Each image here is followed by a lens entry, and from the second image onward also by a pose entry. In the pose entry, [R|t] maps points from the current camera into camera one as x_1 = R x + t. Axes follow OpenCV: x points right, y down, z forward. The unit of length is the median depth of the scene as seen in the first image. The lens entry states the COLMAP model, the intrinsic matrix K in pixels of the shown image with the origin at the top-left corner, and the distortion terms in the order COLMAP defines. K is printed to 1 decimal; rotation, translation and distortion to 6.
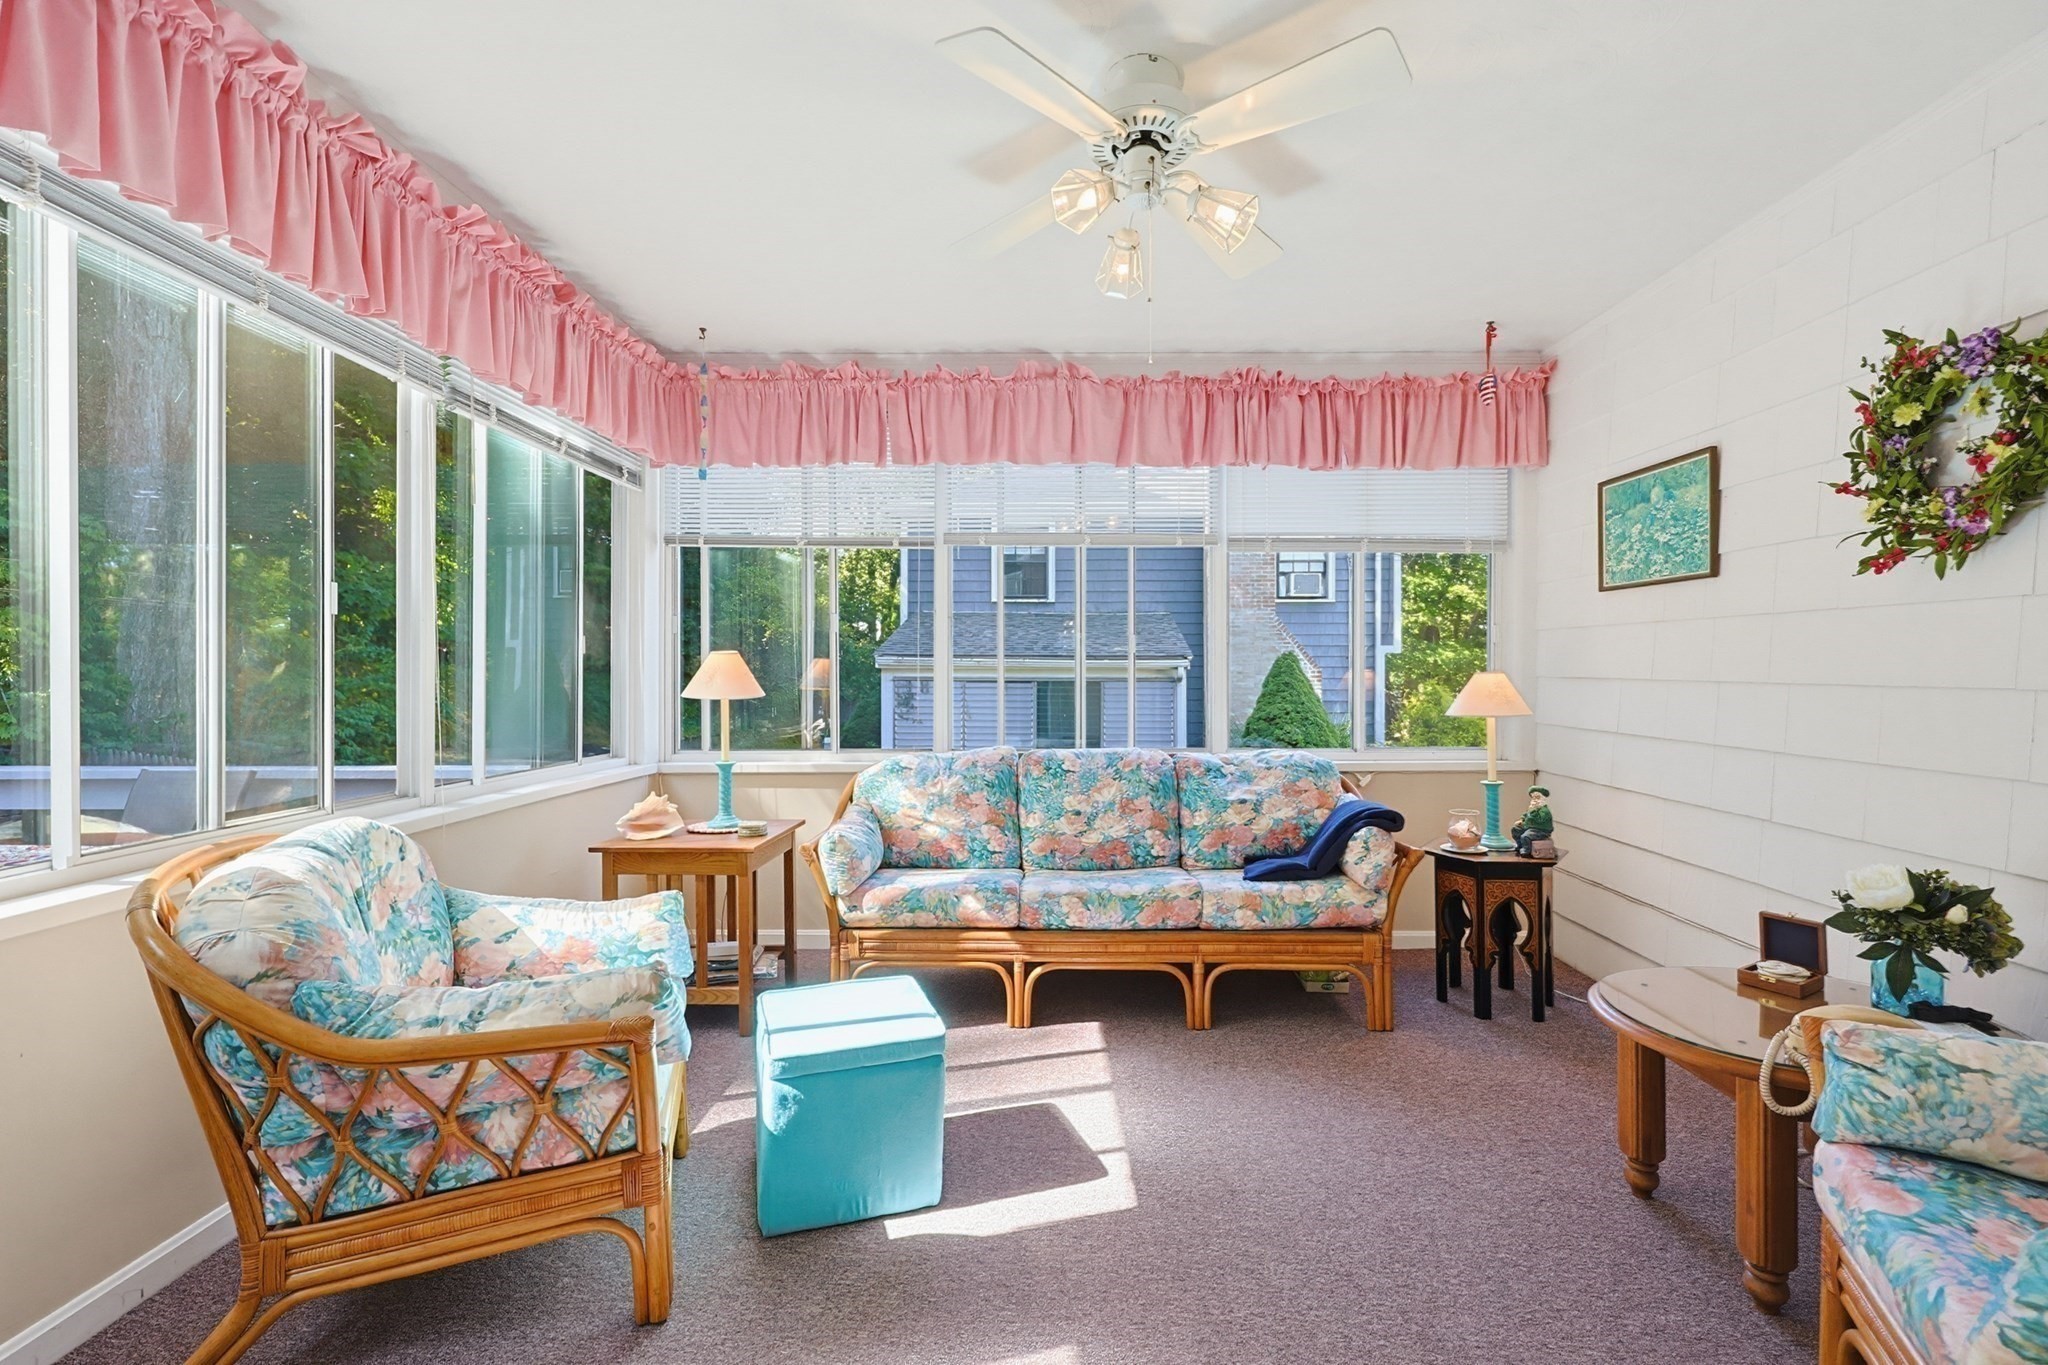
lens RADIAL K [[884.0, 0, 1028.7], [0, 884.0, 664.8], [0, 0, 1]] dist [-0.002676, 0.000039]
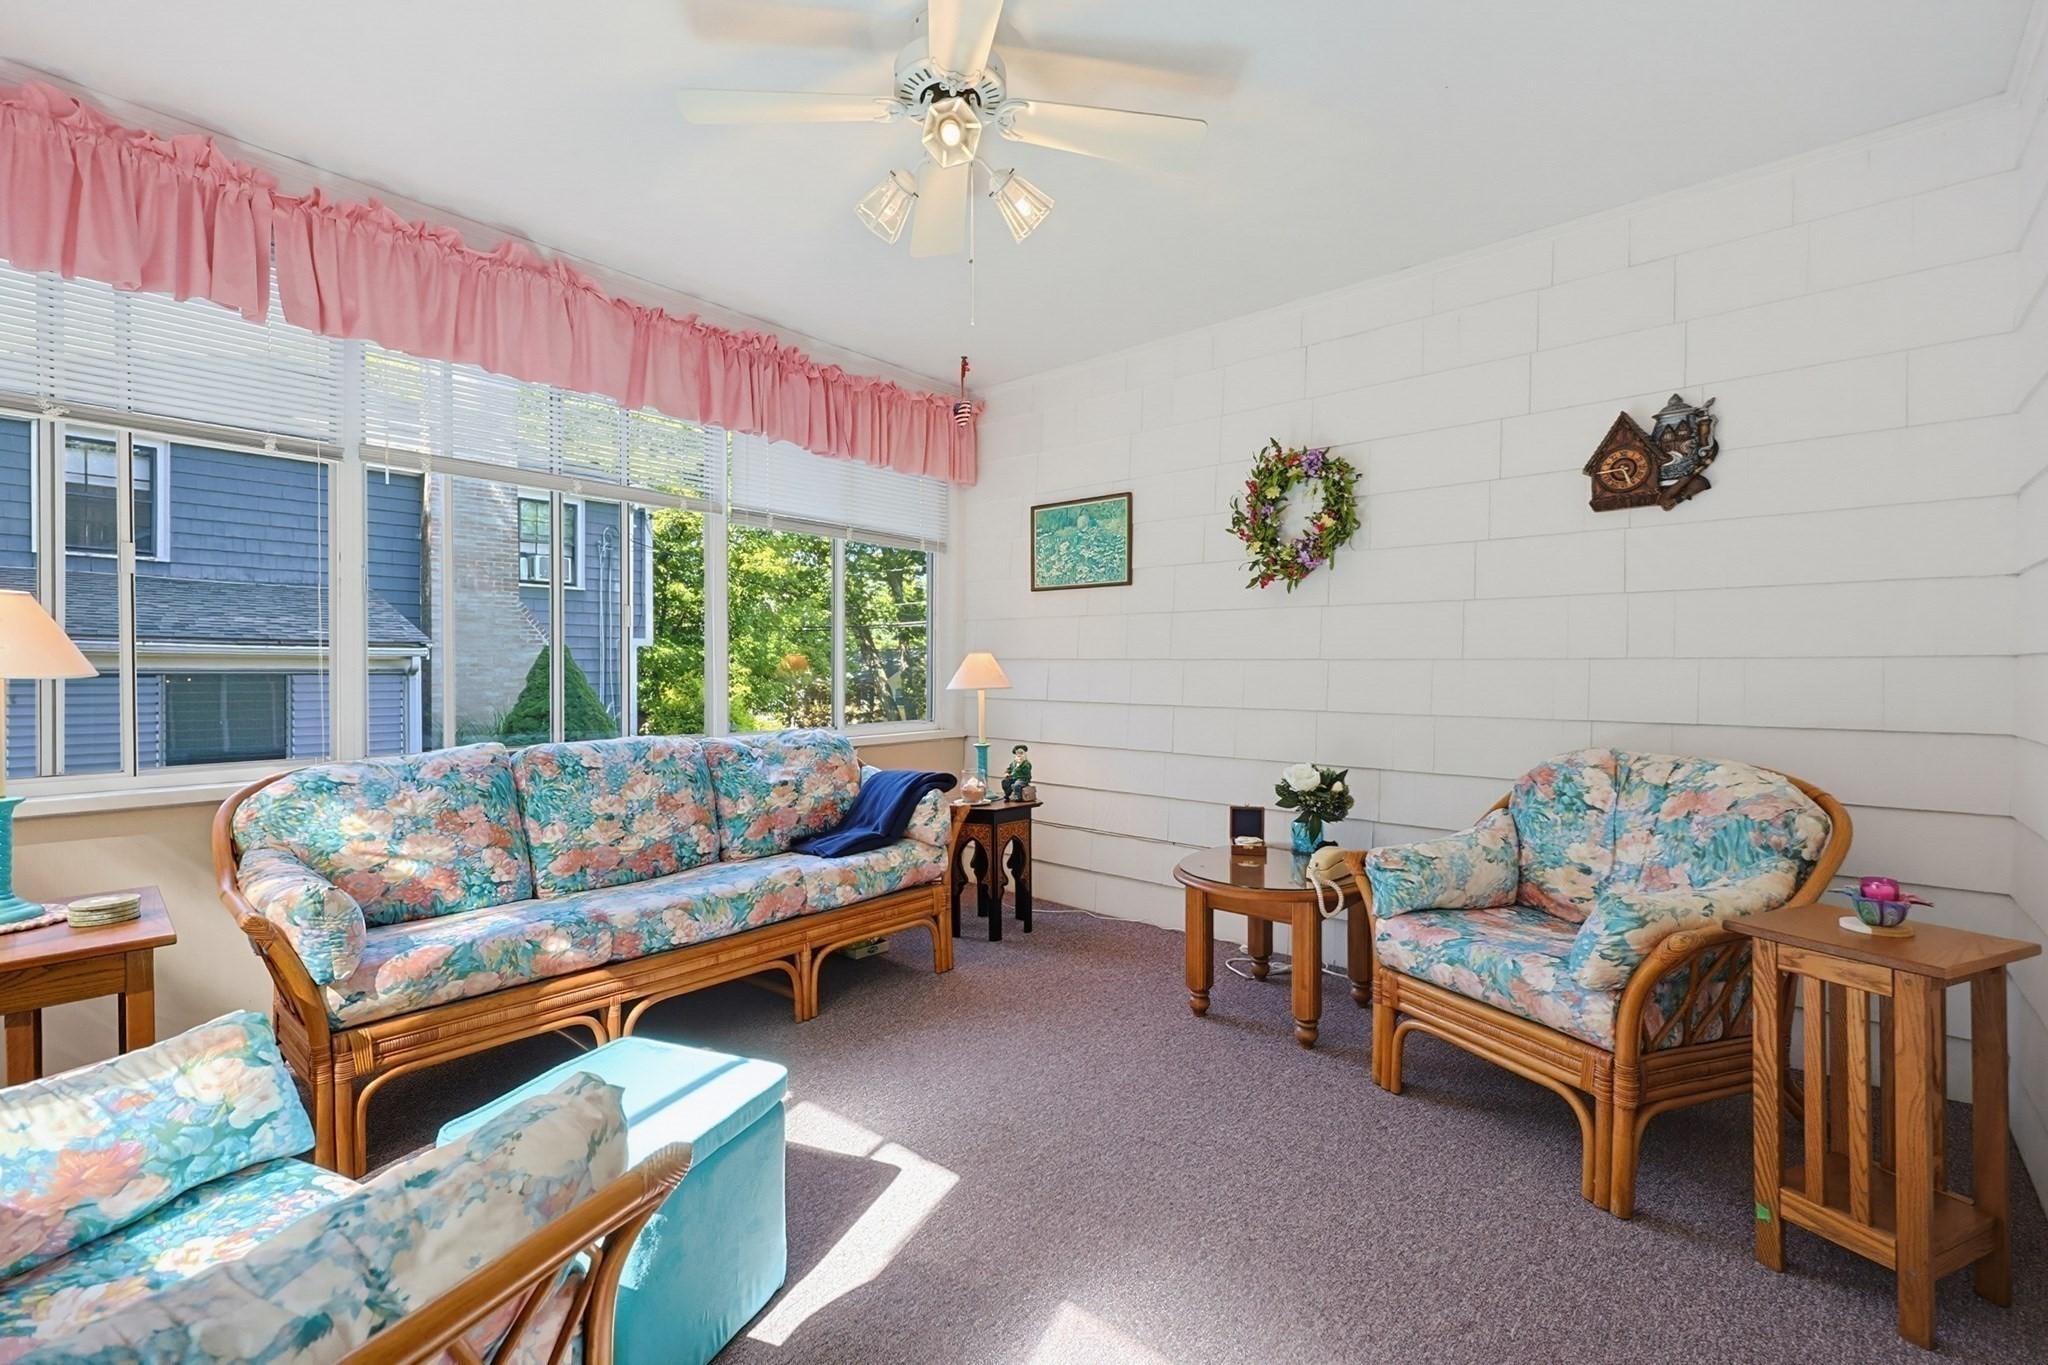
lens RADIAL K [[884.0, 0, 1028.7], [0, 884.0, 664.8], [0, 0, 1]] dist [-0.002676, 0.000039]
pose [[0.640108, 0.004940, 0.768269, -0.361471], [-0.006971, 0.999976, -0.000622, 0.026095], [-0.768253, -0.004957, 0.640127, 0.192715]]
